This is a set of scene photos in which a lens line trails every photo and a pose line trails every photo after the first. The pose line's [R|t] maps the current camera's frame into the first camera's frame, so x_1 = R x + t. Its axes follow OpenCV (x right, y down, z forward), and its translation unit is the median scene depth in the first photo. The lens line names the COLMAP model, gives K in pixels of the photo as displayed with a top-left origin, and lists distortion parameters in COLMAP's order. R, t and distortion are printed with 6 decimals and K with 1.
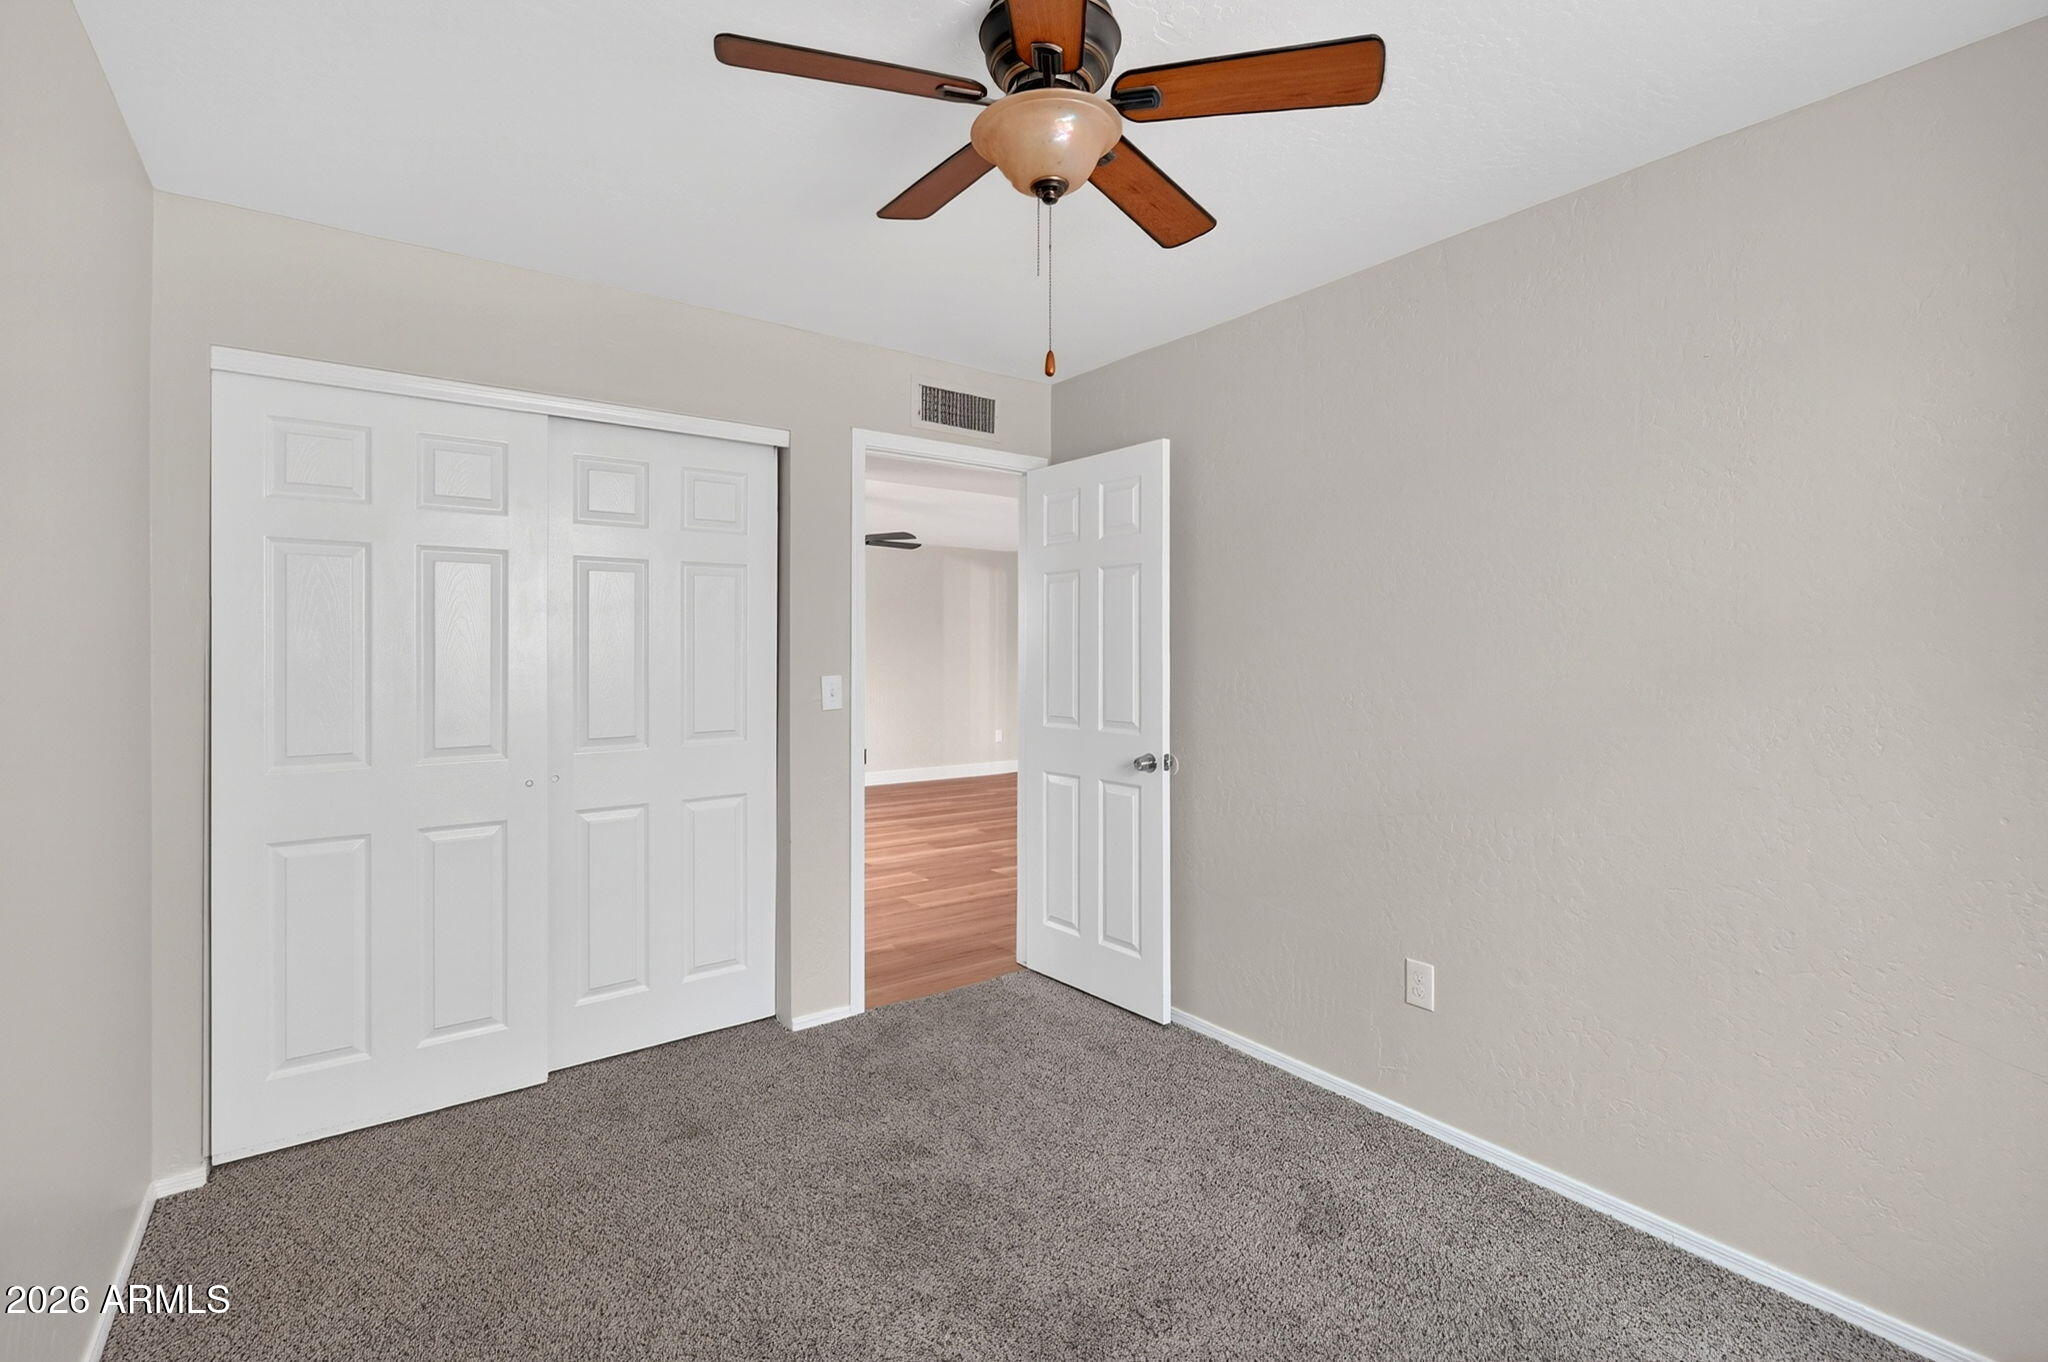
lens RADIAL K [[924.0, 0, 1022.3], [0, 924.0, 671.6], [0, 0, 1]] dist [0.004252, -0.000071]
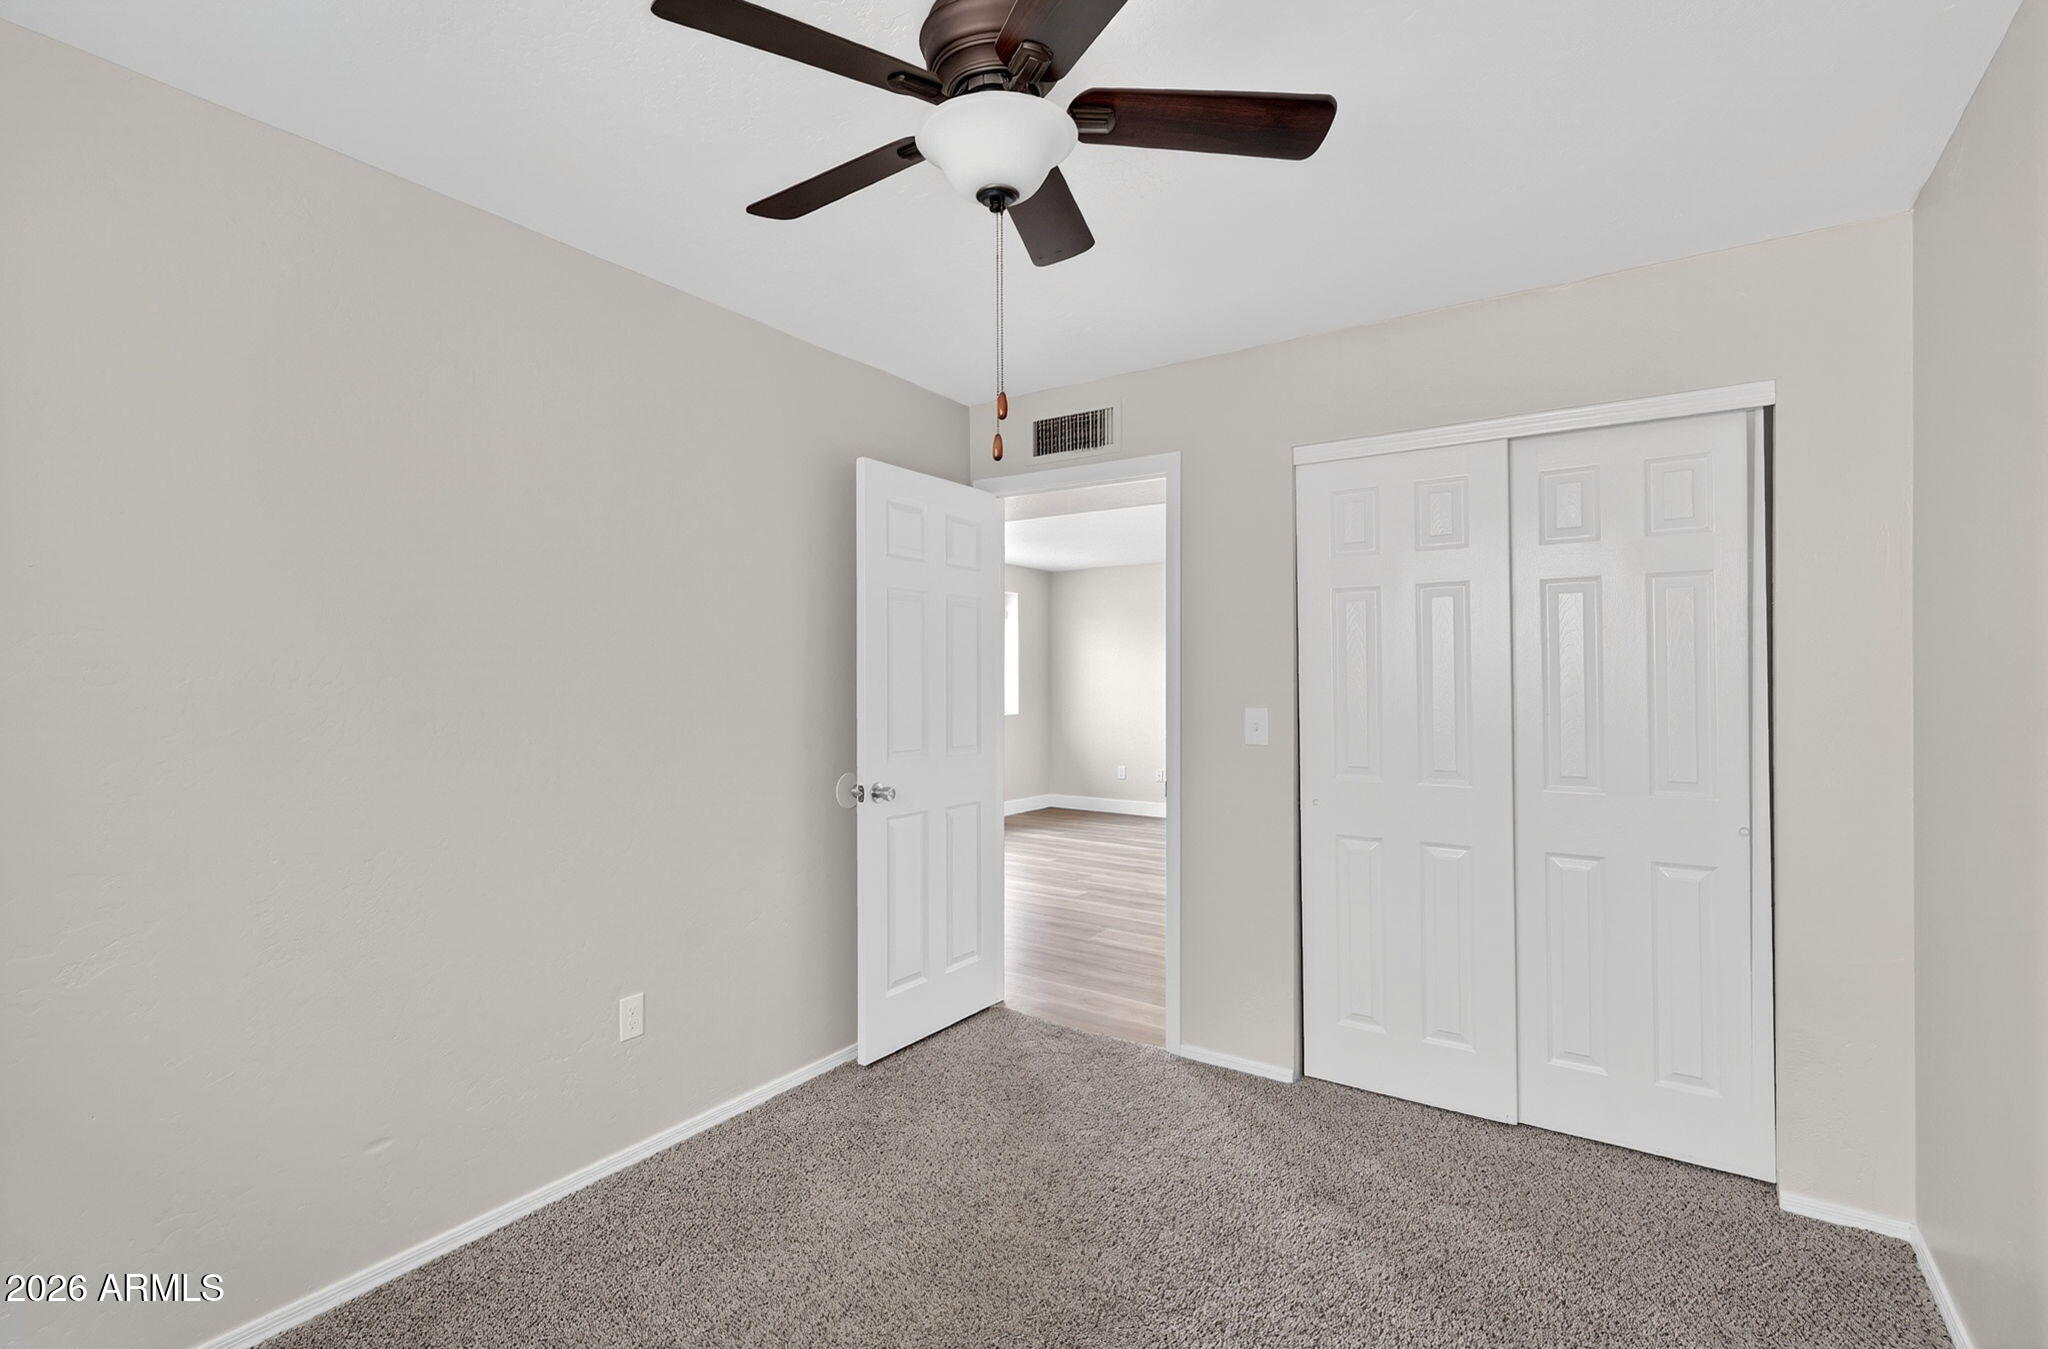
lens RADIAL K [[930.5, 0, 1021.5], [0, 930.5, 669.9], [0, 0, 1]] dist [-0.000850, 0.000006]
pose [[0.317134, -0.007077, -0.948354, 0.257100], [-0.021536, 0.999661, -0.014662, -0.006665], [0.948136, 0.025073, 0.316874, 0.201147]]
